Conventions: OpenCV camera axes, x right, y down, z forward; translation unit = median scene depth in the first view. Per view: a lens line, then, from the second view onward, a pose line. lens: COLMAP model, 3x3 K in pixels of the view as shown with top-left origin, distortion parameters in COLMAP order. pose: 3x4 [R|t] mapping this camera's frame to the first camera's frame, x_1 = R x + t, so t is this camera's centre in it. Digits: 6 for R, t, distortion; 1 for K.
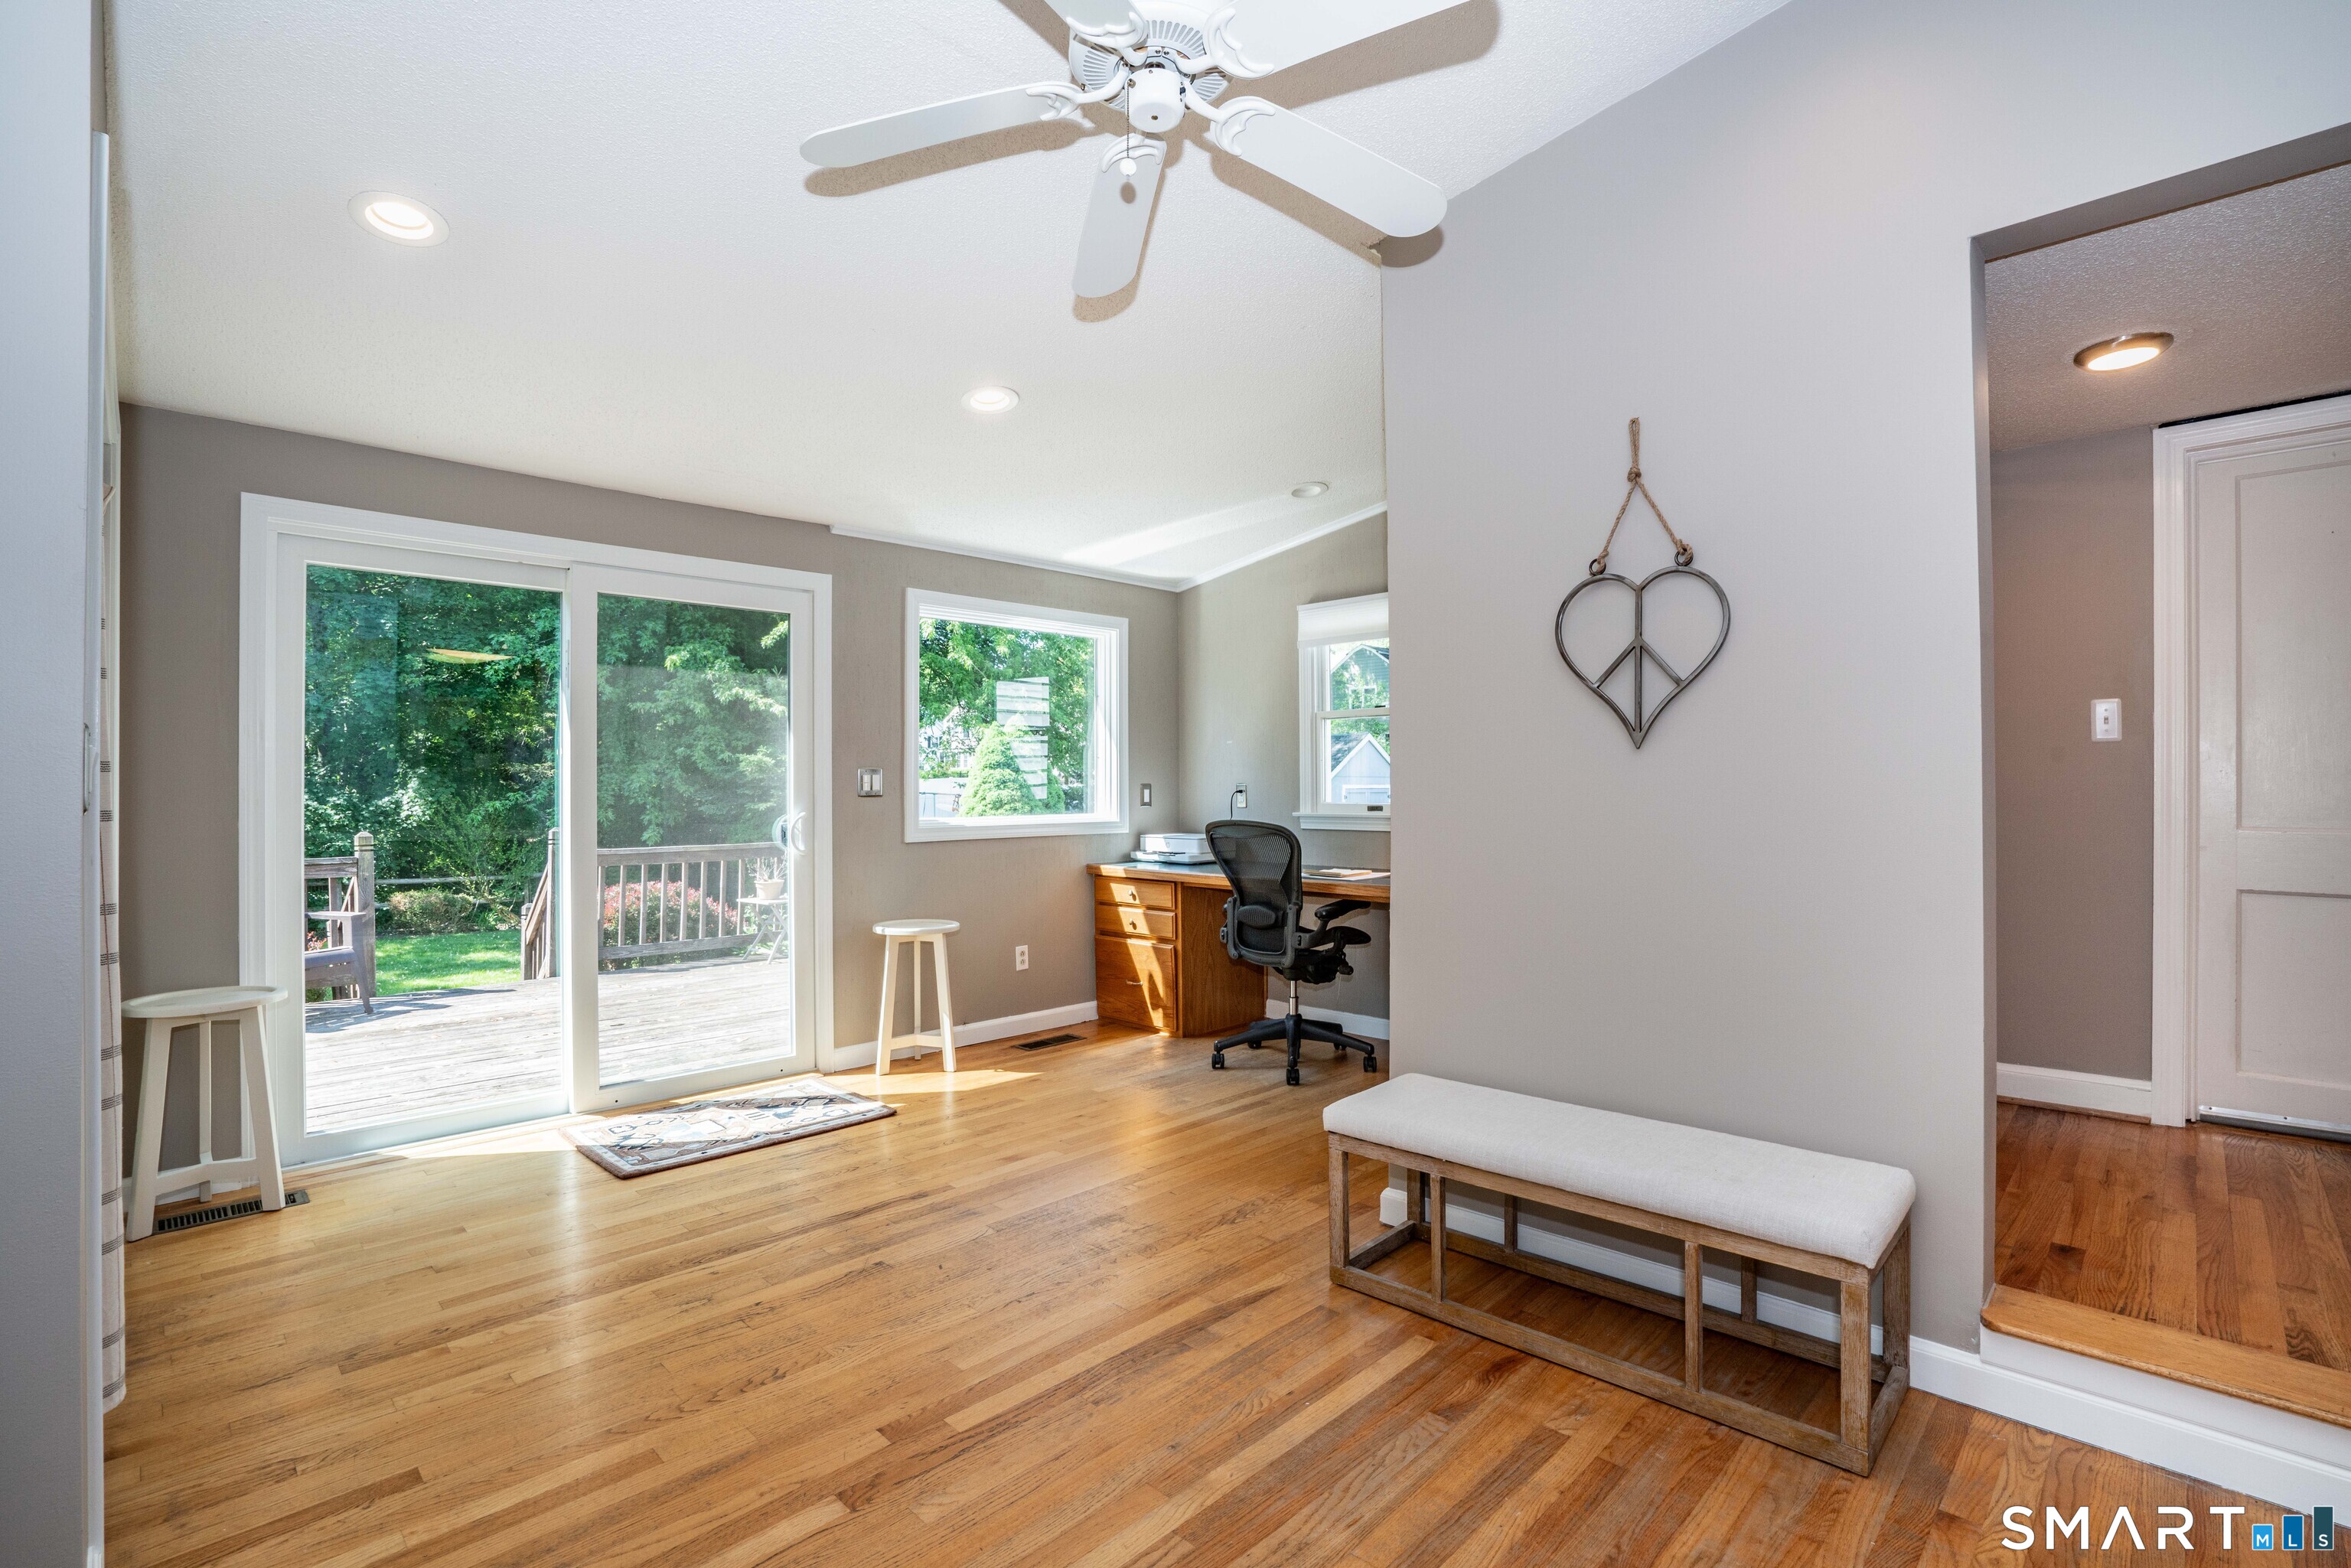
lens RADIAL K [[1083.8, 0, 1174.6], [0, 1083.8, 789.4], [0, 0, 1]] dist [-0.041119, 0.005951]
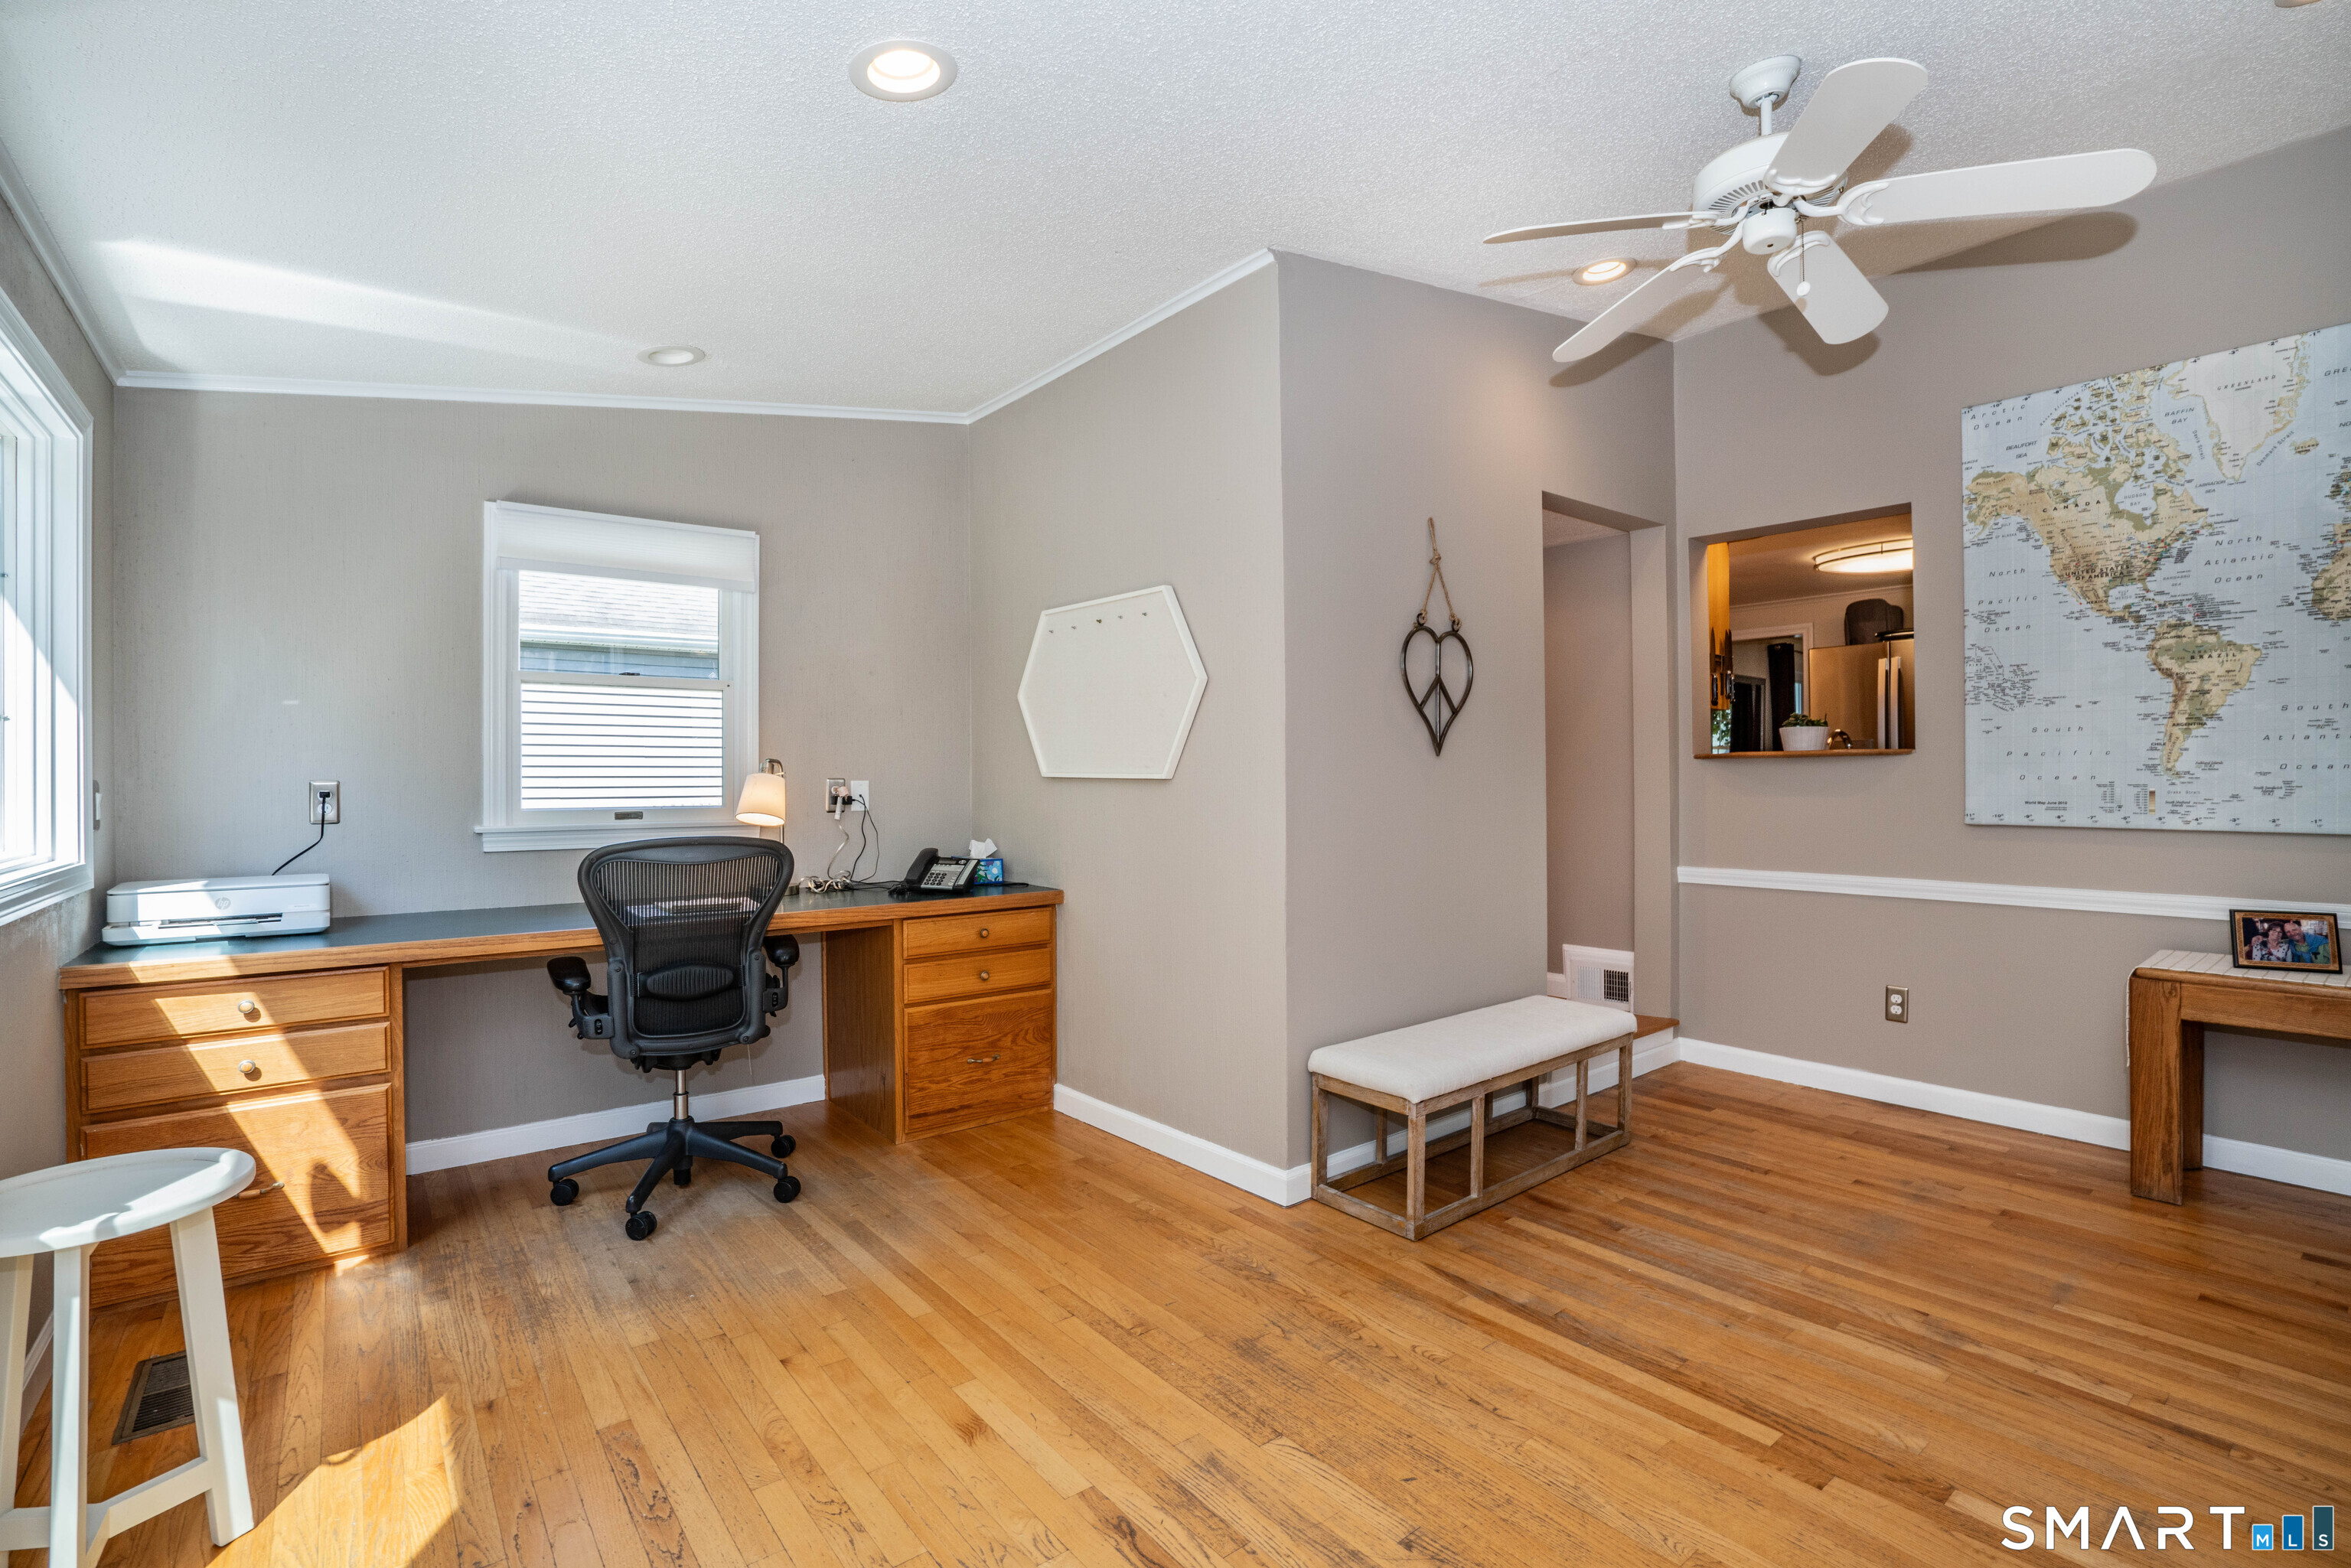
lens RADIAL K [[1083.8, 0, 1192.8], [0, 1083.8, 778.7], [0, 0, 1]] dist [-0.041119, 0.005951]
pose [[0.106134, 0.002536, 0.994349, -0.677375], [0.005760, 0.999978, -0.003166, -0.002354], [-0.994335, 0.006064, 0.106117, 0.788149]]
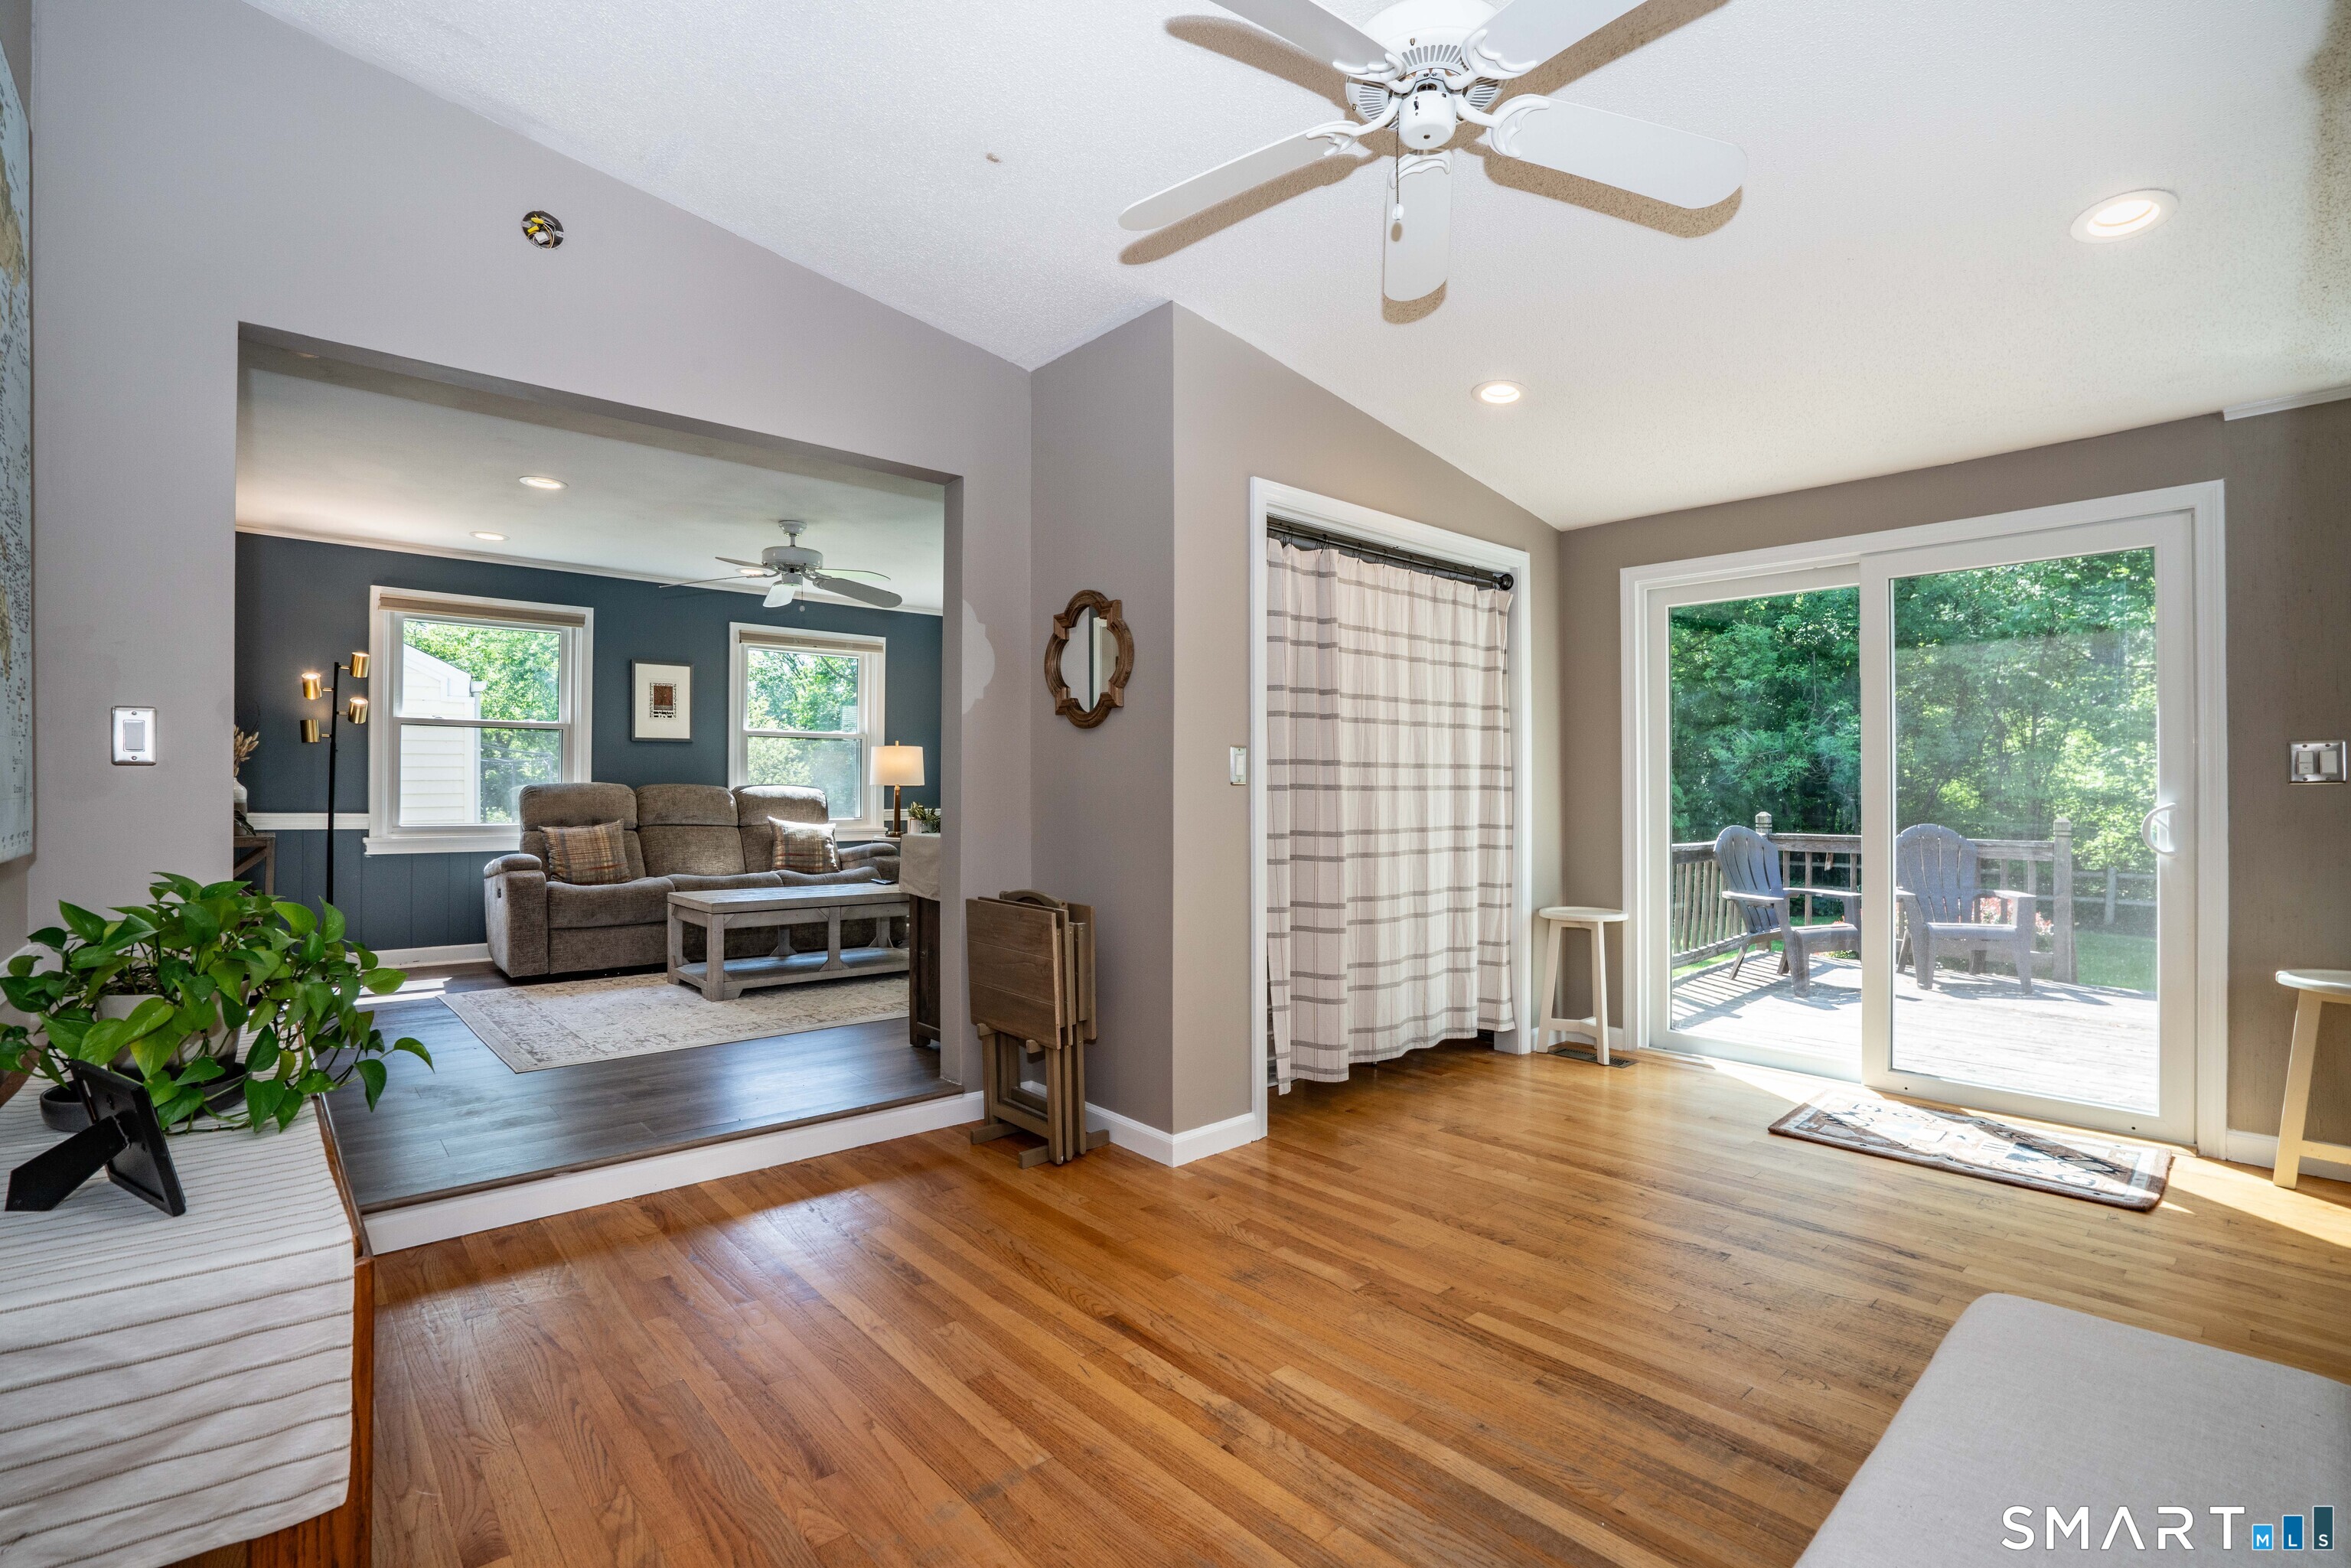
lens RADIAL K [[1083.8, 0, 1165.7], [0, 1083.8, 773.9], [0, 0, 1]] dist [-0.041119, 0.005951]
pose [[-0.067316, -0.002188, -0.997729, 0.546817], [-0.000064, 0.999998, -0.002189, 0.002829], [0.997732, -0.000083, -0.067316, 0.413329]]
